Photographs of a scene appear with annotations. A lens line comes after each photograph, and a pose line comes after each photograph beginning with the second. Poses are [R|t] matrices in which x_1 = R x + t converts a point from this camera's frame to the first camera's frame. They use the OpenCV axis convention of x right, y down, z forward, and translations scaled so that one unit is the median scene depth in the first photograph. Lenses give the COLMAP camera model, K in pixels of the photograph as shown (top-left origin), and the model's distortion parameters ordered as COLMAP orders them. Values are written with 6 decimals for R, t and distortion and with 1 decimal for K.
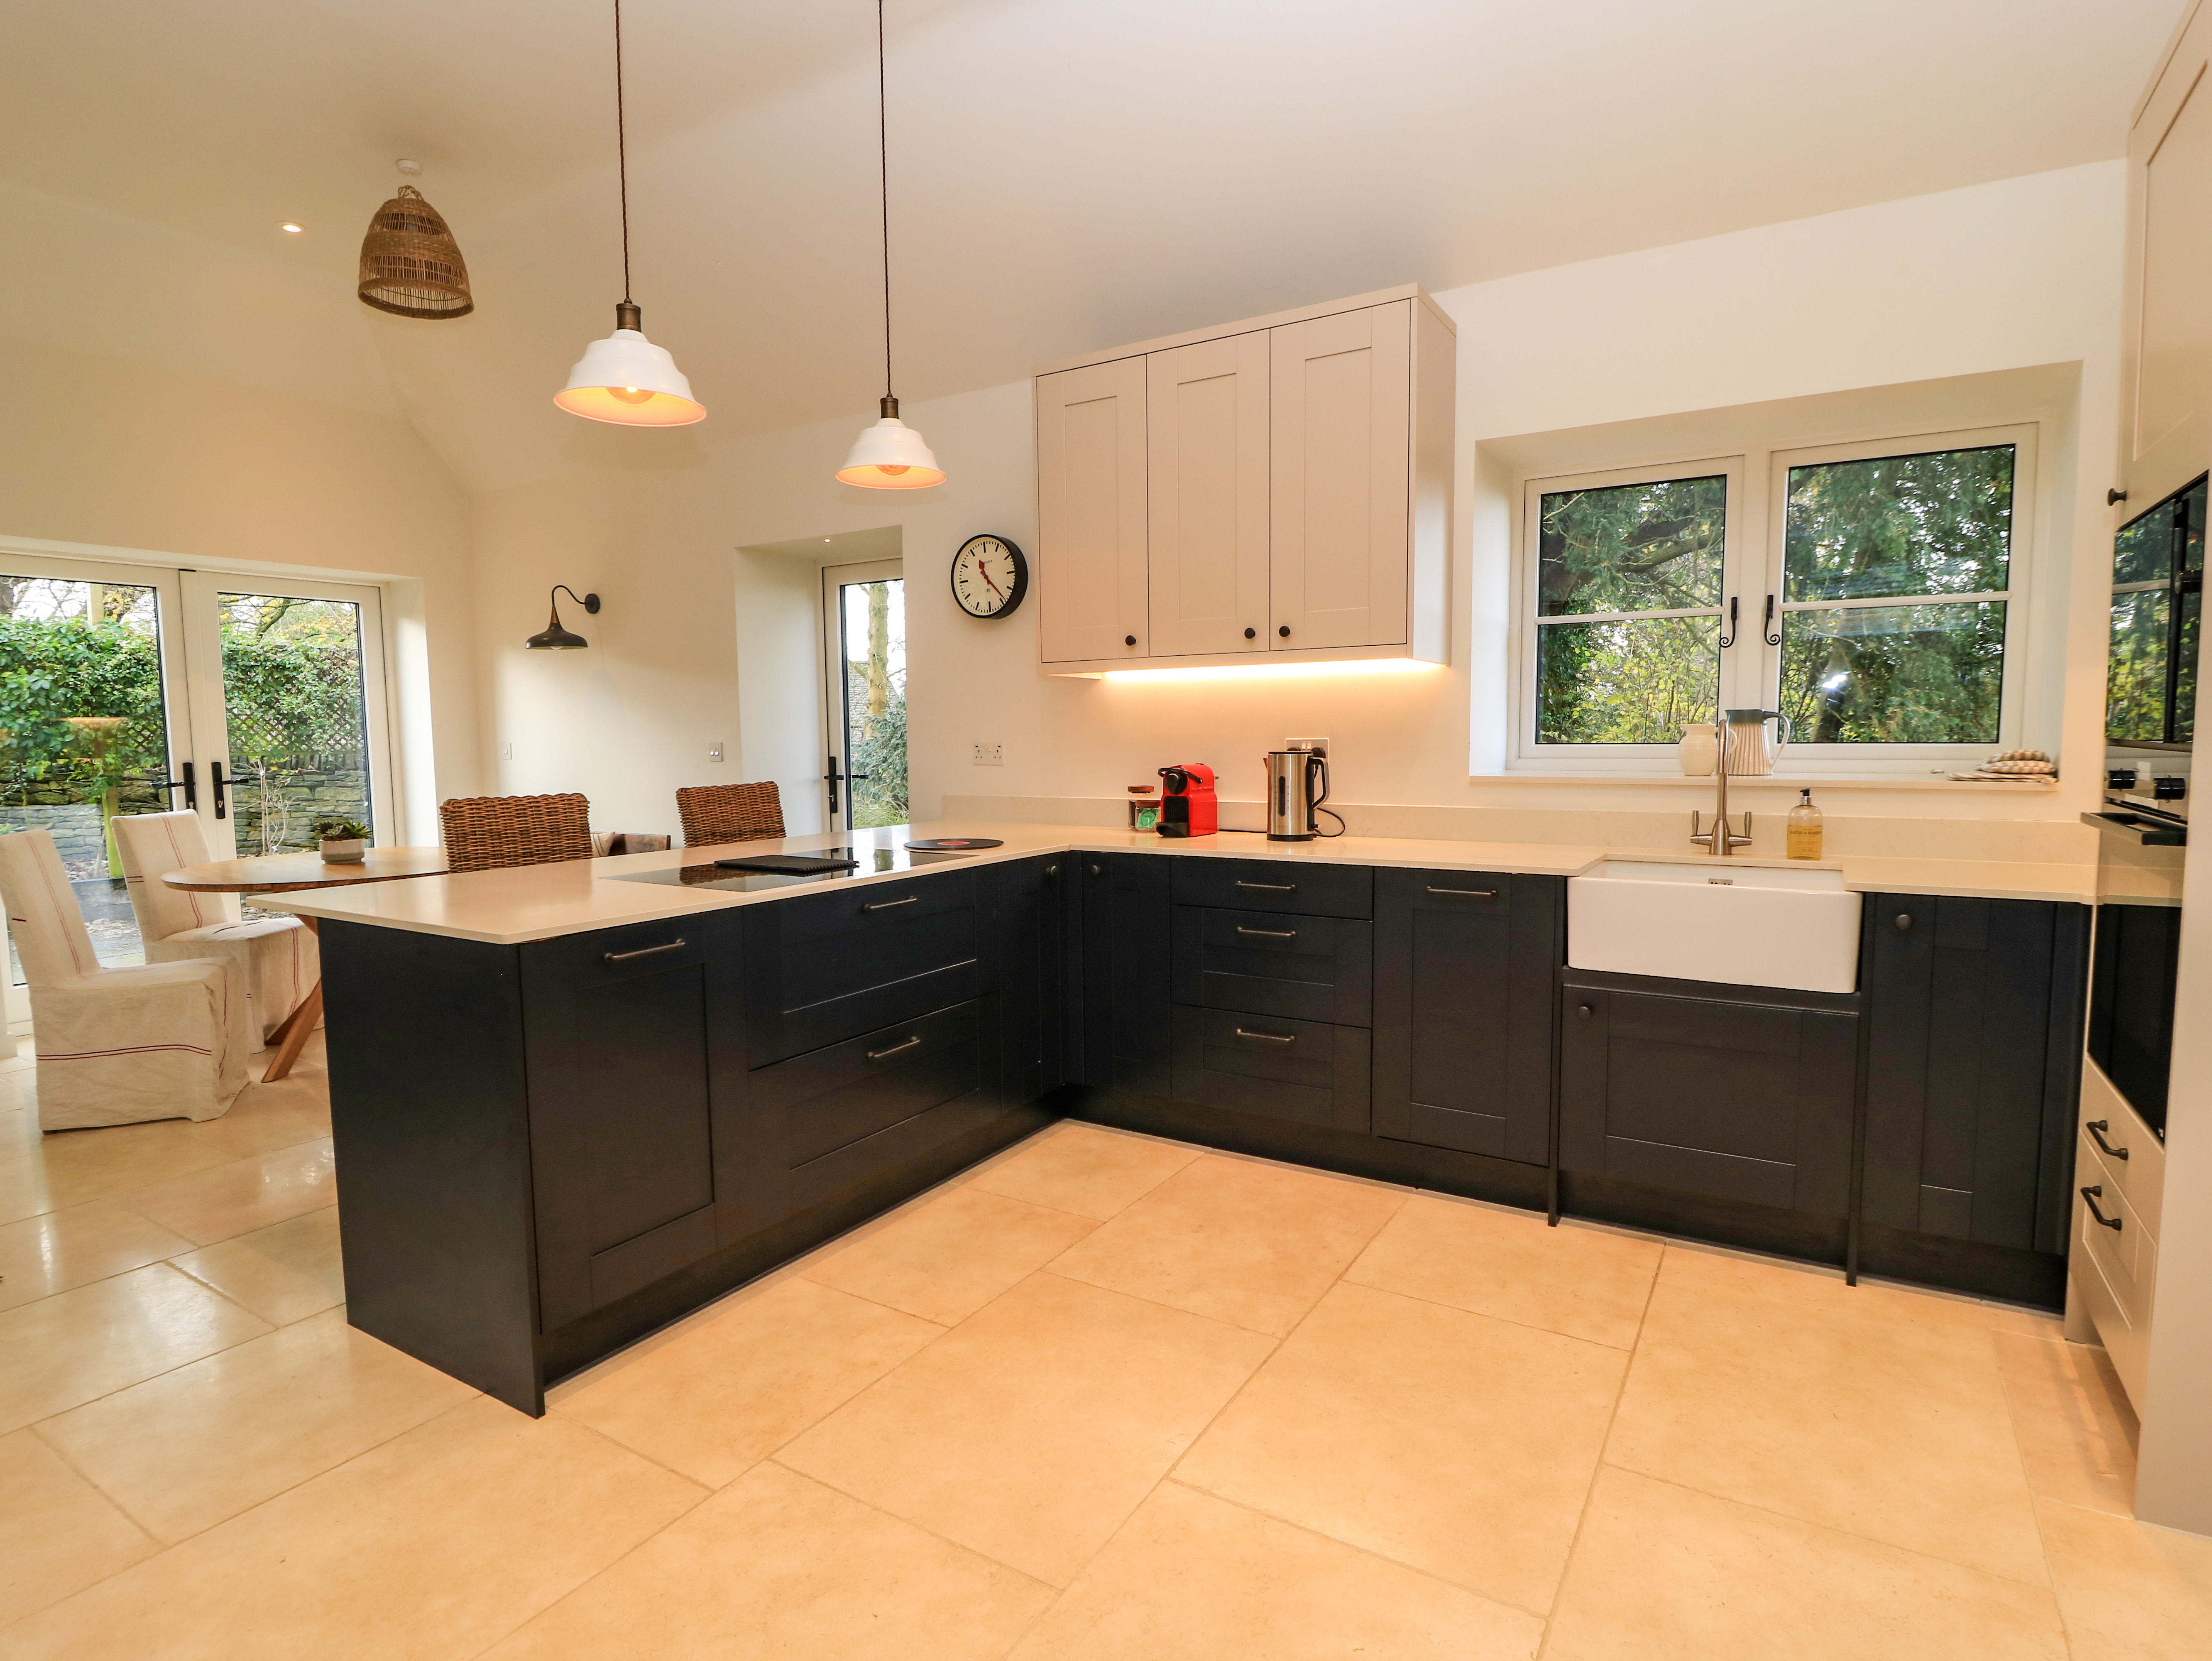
lens RADIAL K [[1161.8, 0, 1097.2], [0, 1161.8, 831.4], [0, 0, 1]] dist [0.010911, -0.018483]
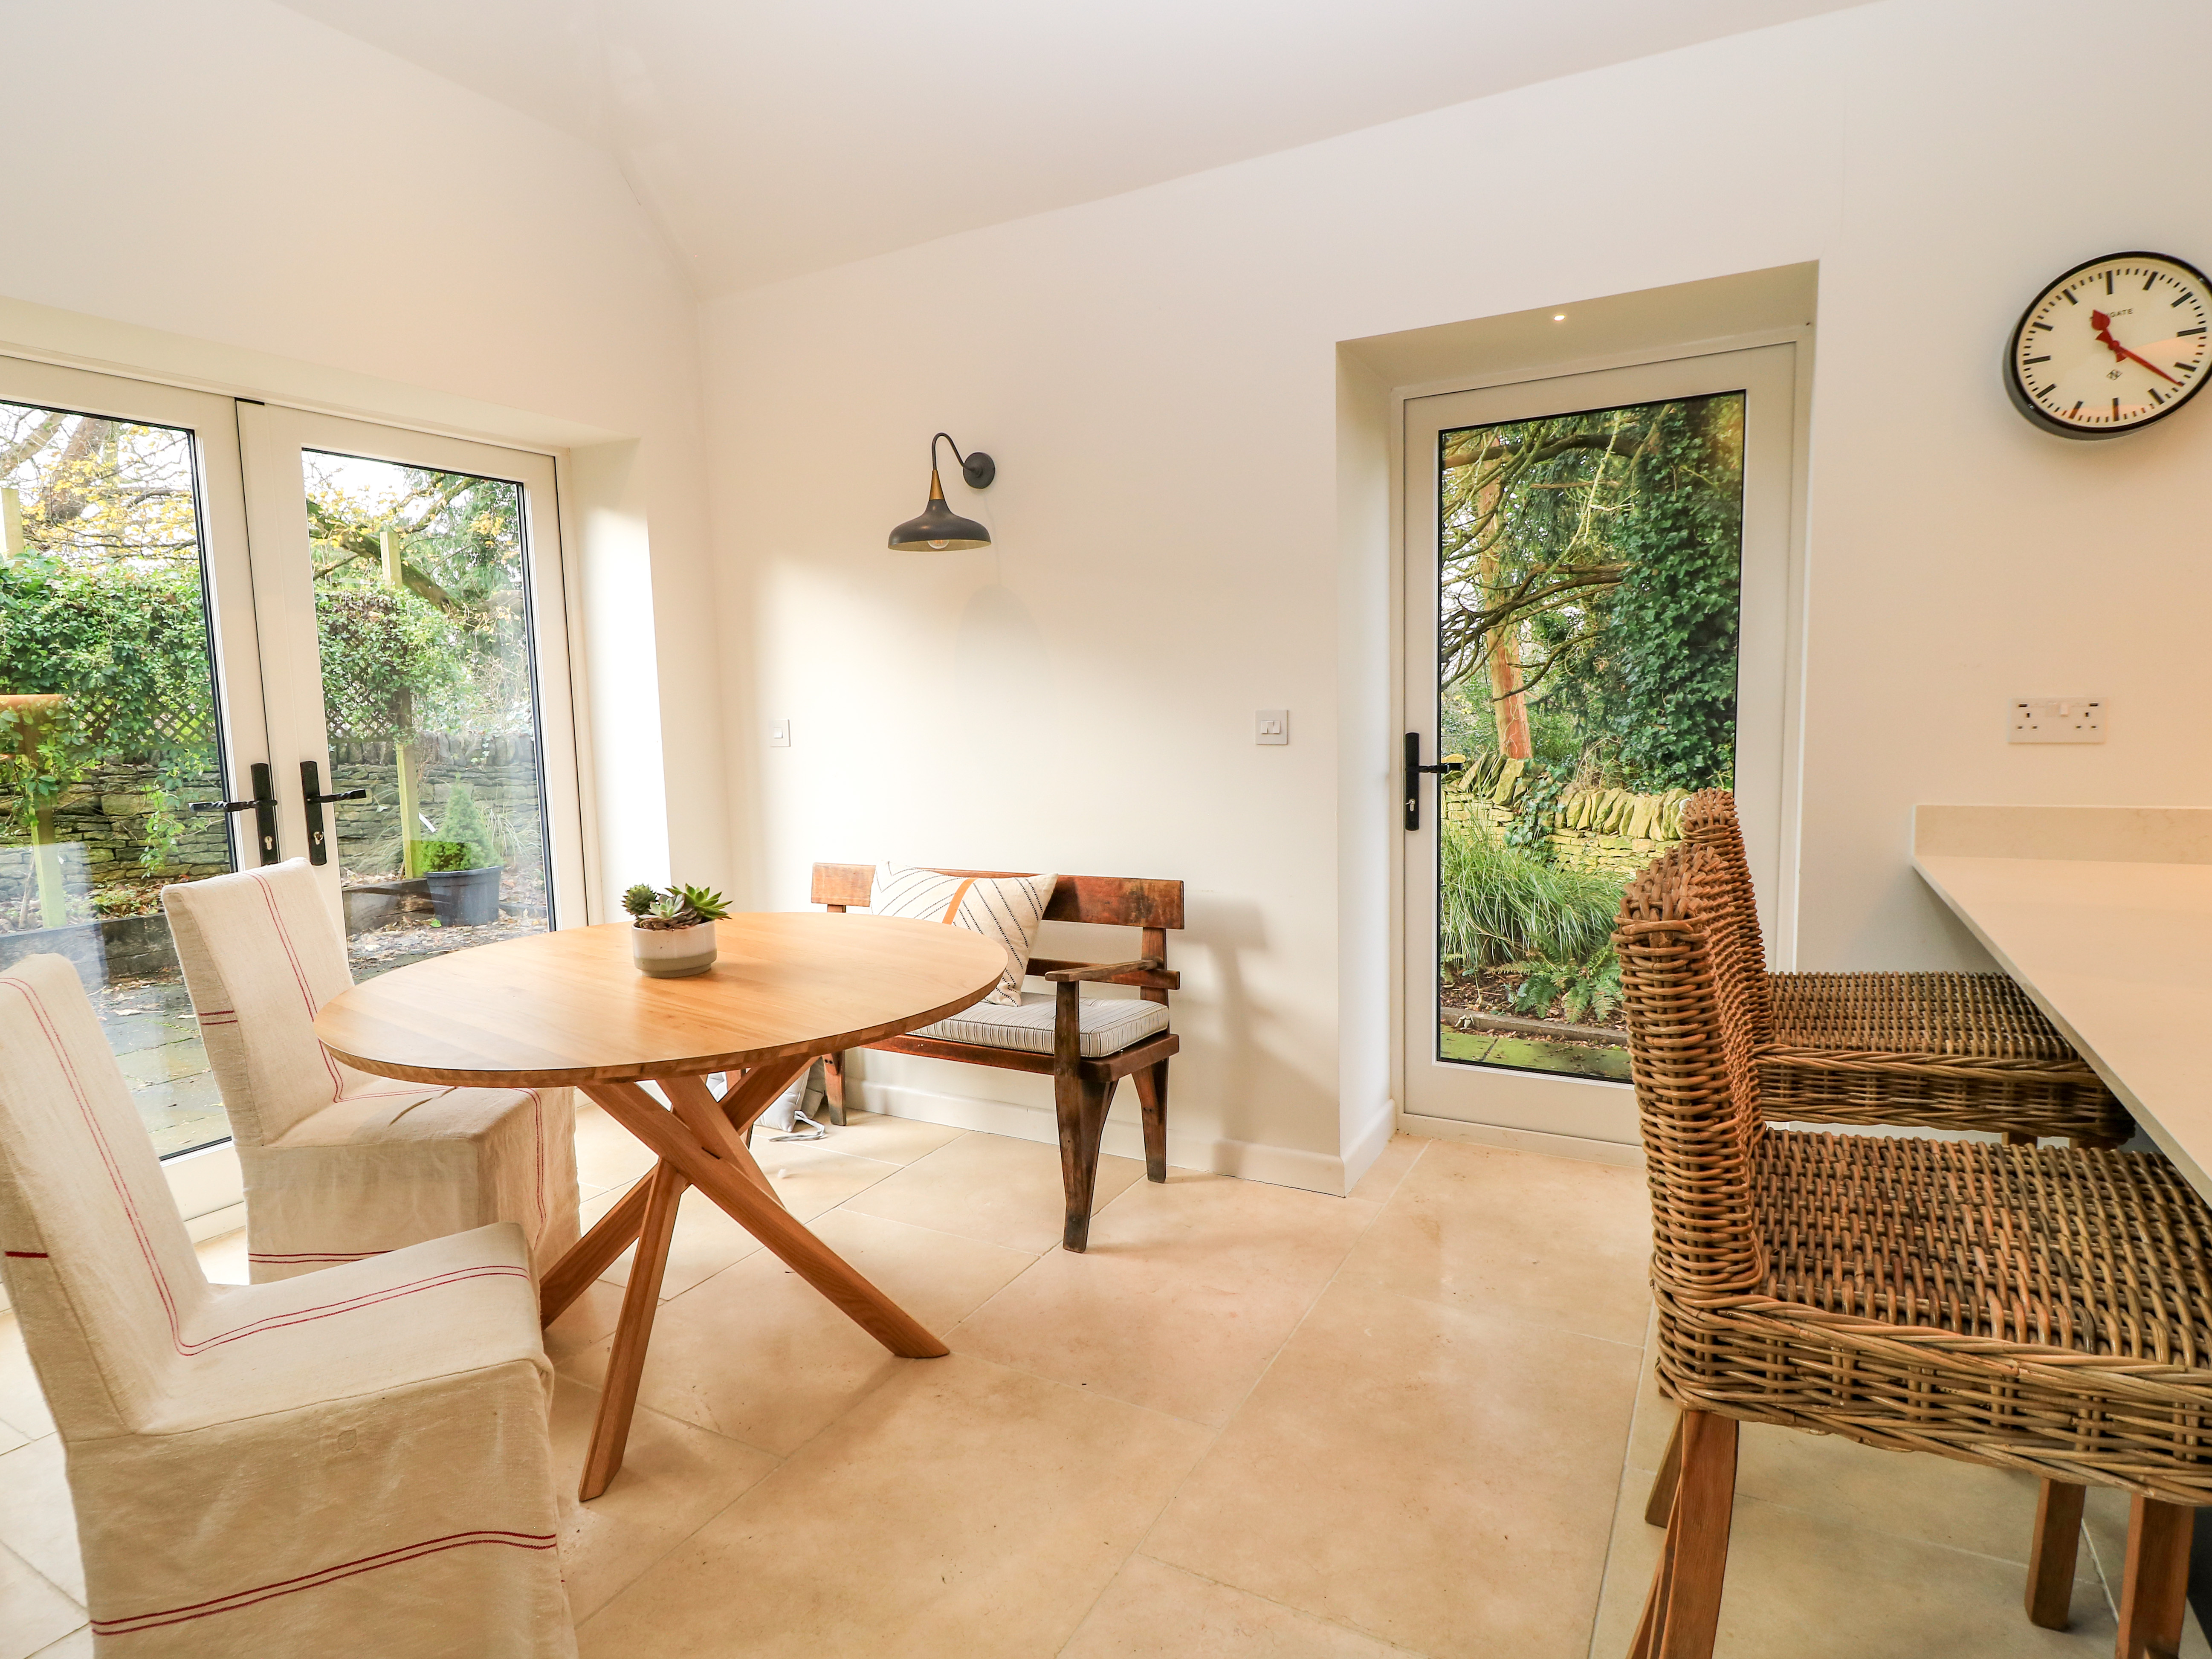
lens RADIAL K [[1176.5, 0, 1102.5], [0, 1176.5, 830.9], [0, 0, 1]] dist [0.015828, -0.020748]
pose [[0.998069, -0.021468, 0.058282, -0.431366], [0.020256, 0.999568, 0.021299, -0.032274], [-0.058714, -0.020077, 0.998073, 0.436924]]
